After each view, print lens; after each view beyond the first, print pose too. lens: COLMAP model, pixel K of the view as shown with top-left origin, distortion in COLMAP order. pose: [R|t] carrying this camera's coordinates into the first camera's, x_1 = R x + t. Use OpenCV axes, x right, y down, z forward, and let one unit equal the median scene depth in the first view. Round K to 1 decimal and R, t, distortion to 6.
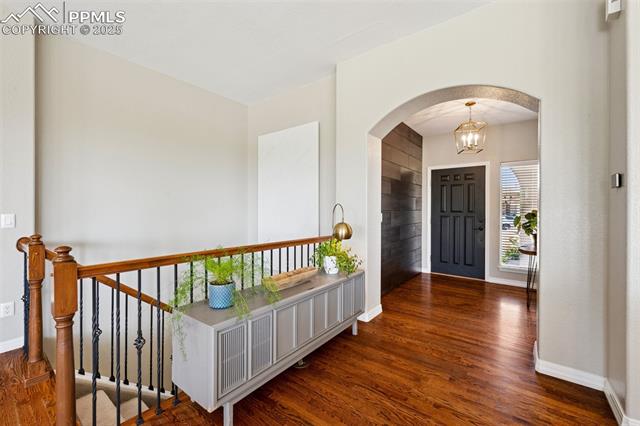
lens RADIAL K [[271.4, 0, 322.0], [0, 271.4, 206.0], [0, 0, 1]] dist [-0.000217, -0.000640]
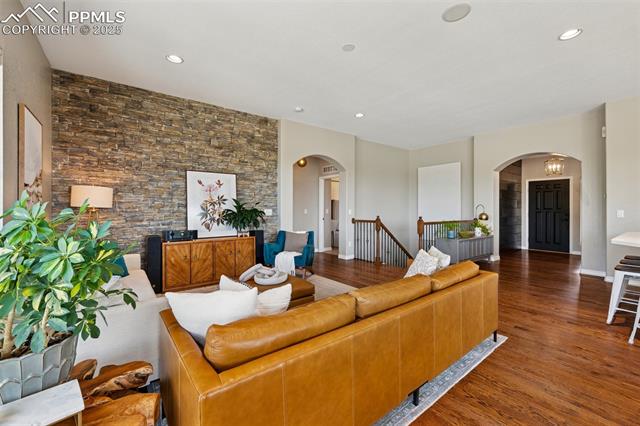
lens RADIAL K [[271.4, 0, 322.0], [0, 271.4, 206.0], [0, 0, 1]] dist [-0.000217, -0.000640]
pose [[0.964472, -0.004503, -0.264148, -0.346516], [0.004827, 0.999988, 0.000576, -0.002962], [0.264142, -0.001831, 0.964482, -0.854983]]
